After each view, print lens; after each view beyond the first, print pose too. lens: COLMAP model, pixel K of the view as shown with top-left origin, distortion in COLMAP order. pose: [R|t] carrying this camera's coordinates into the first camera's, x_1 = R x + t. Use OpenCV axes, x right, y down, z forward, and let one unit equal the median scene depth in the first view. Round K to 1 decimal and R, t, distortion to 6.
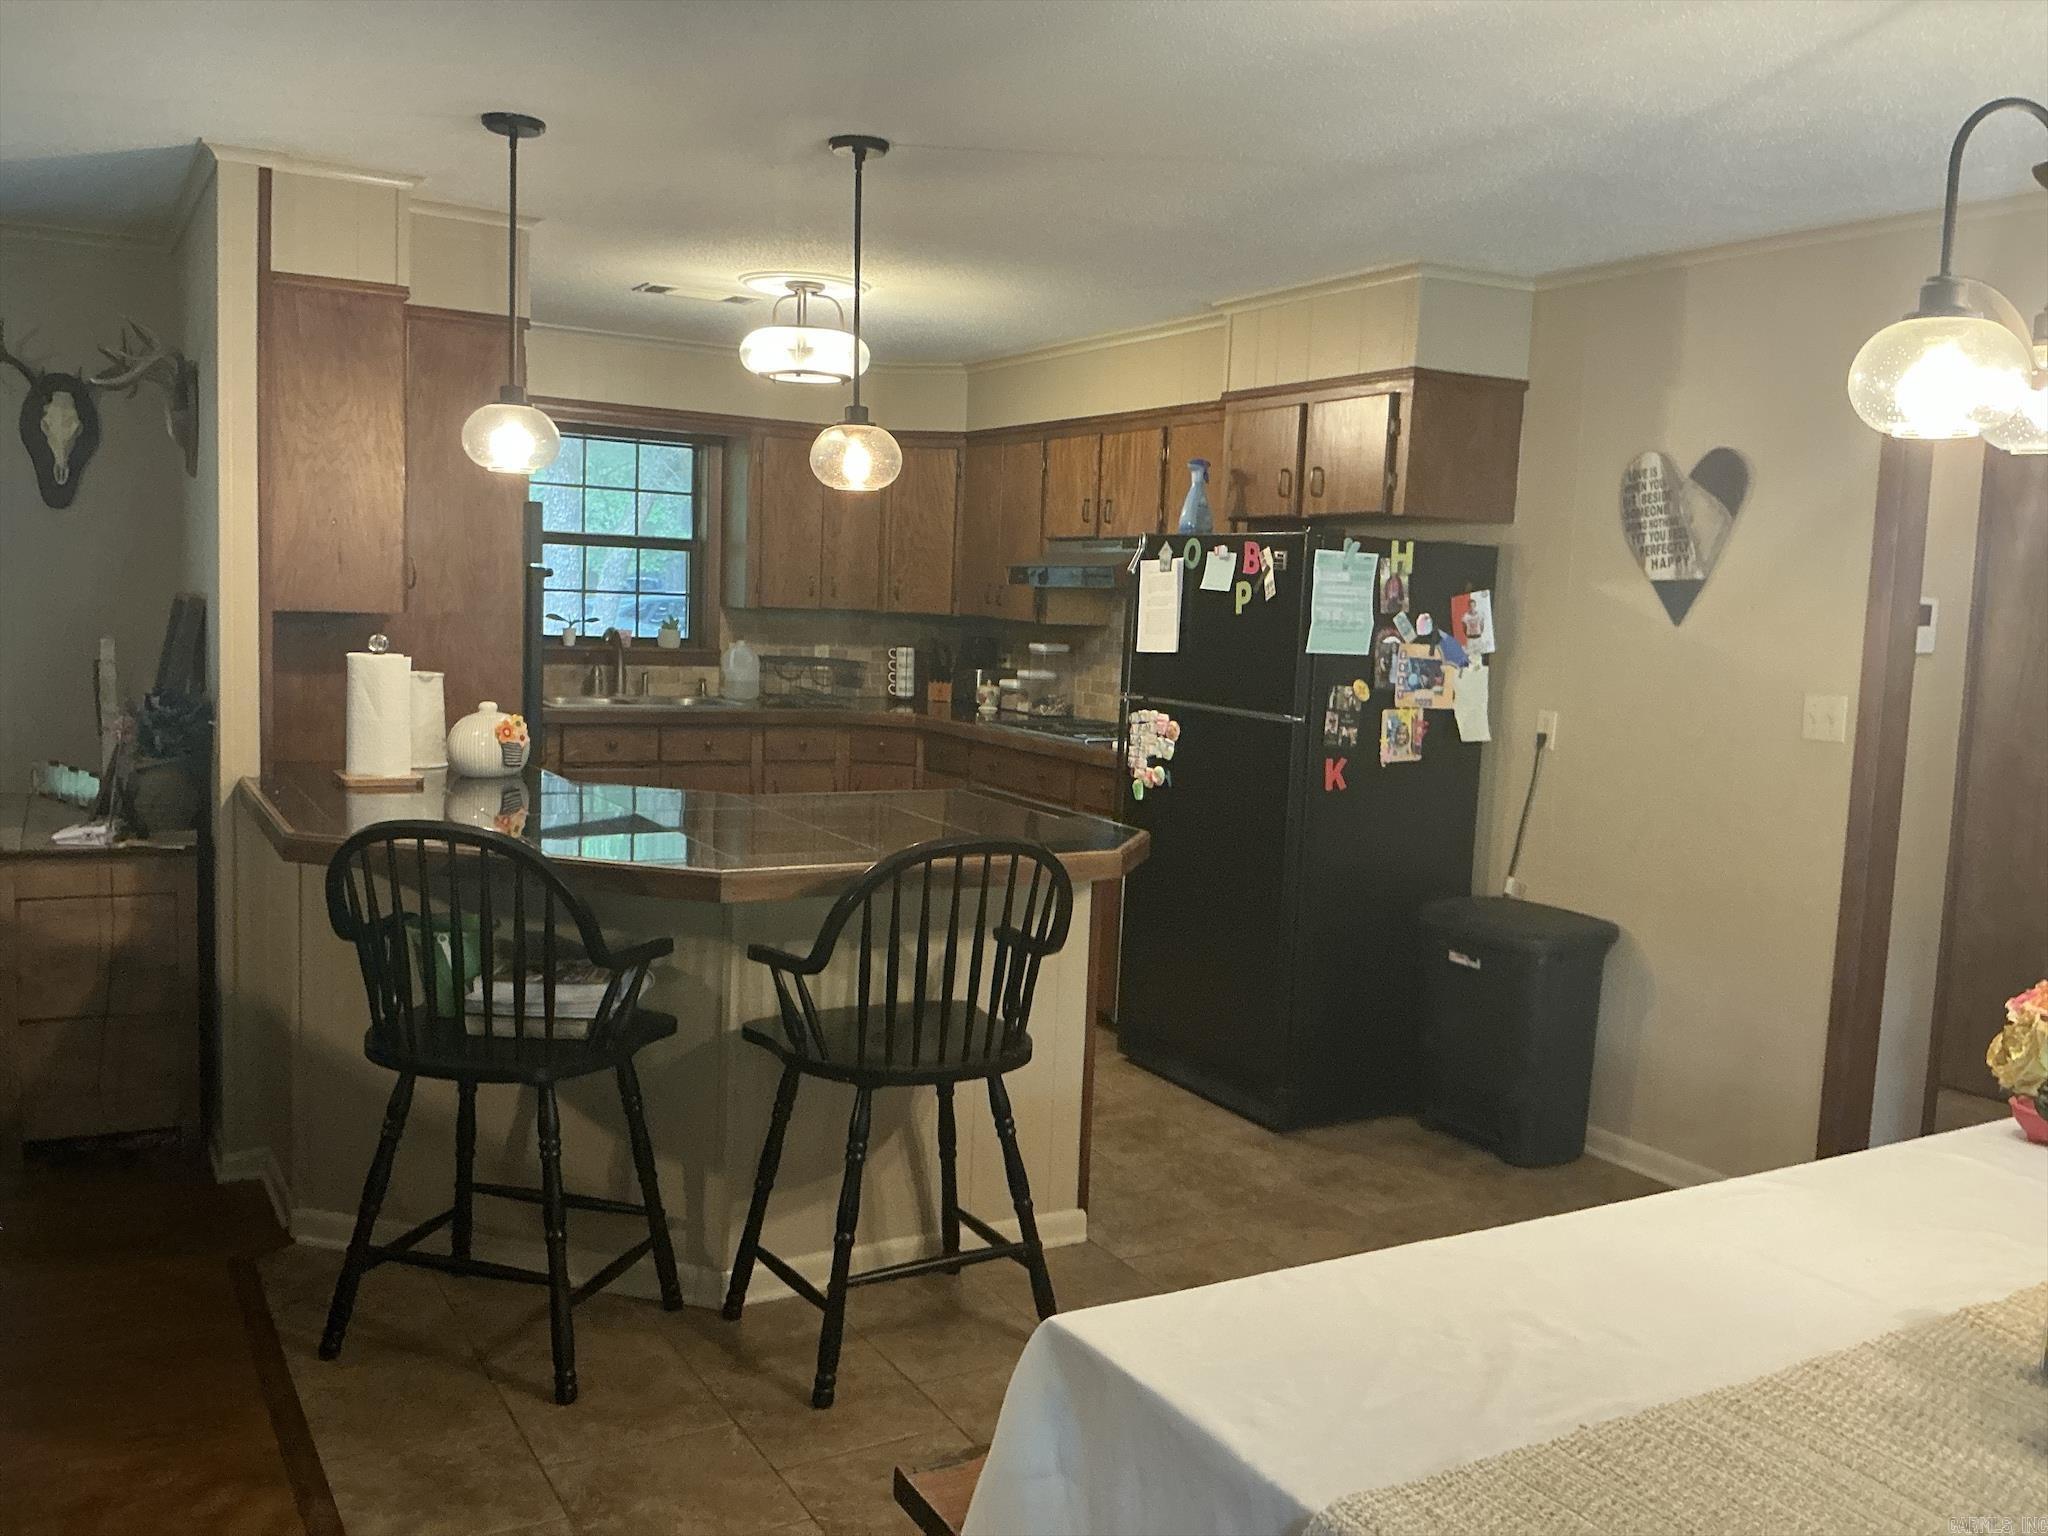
lens RADIAL K [[1806.2, 0, 984.4], [0, 1806.2, 779.8], [0, 0, 1]] dist [0.110539, -0.245023]
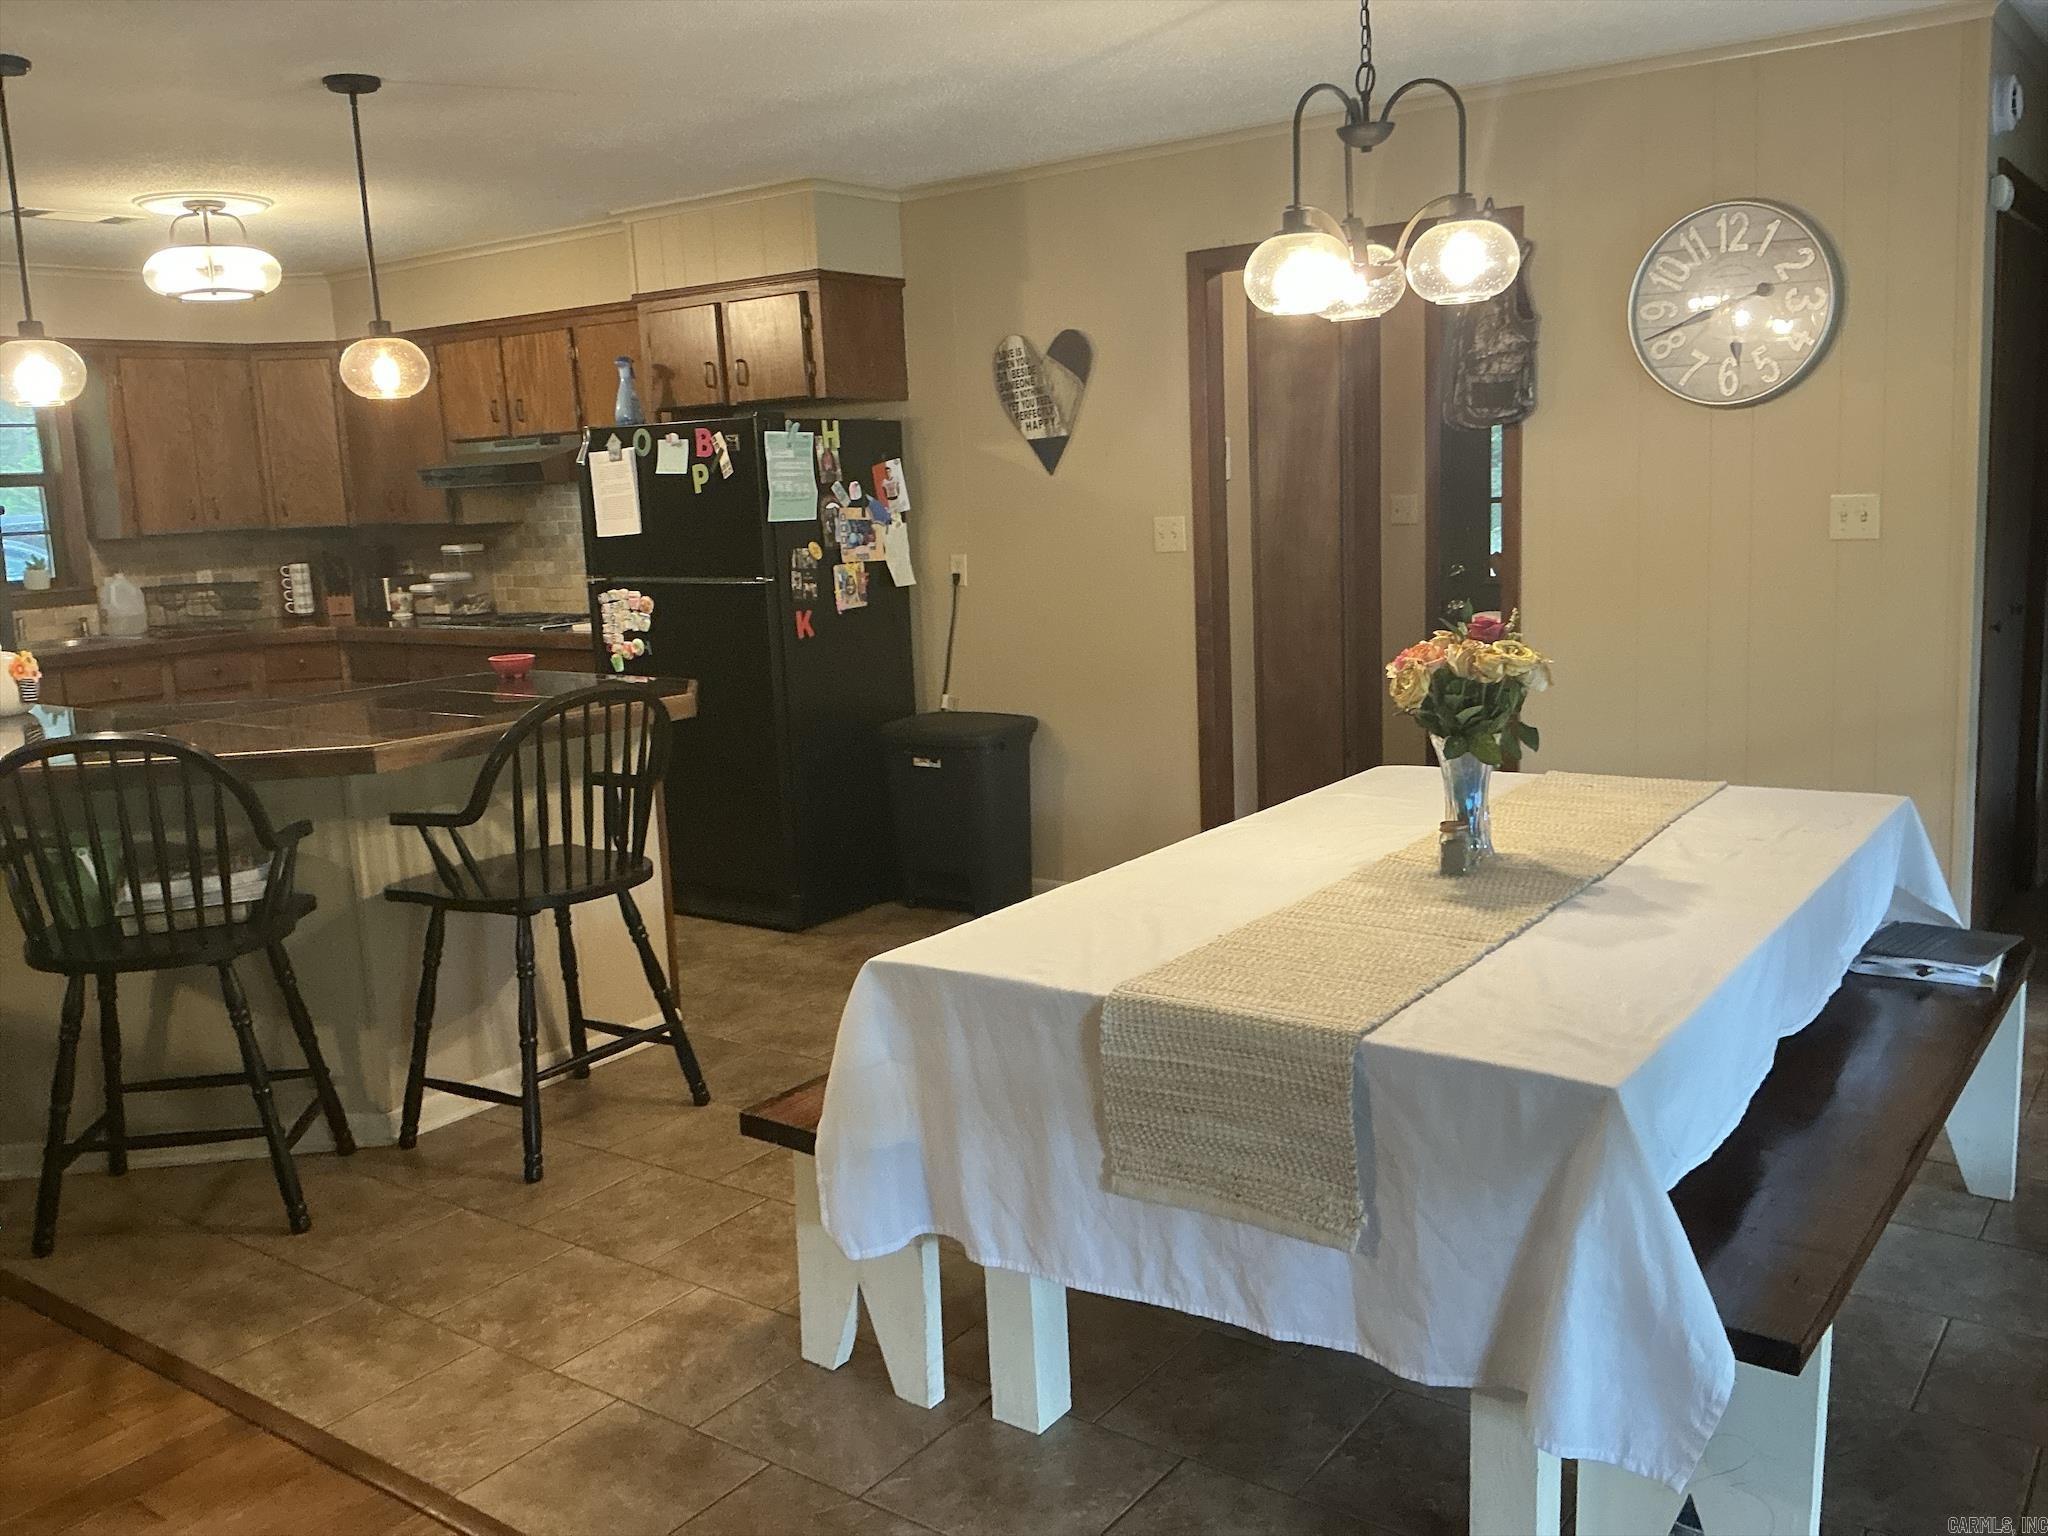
lens RADIAL K [[1806.2, 0, 1077.1], [0, 1806.2, 821.3], [0, 0, 1]] dist [0.110539, -0.245023]
pose [[0.896077, -0.157696, 0.414943, -0.157494], [0.124664, 0.986551, 0.105718, 0.021144], [-0.426034, -0.043003, 0.903685, -0.147707]]
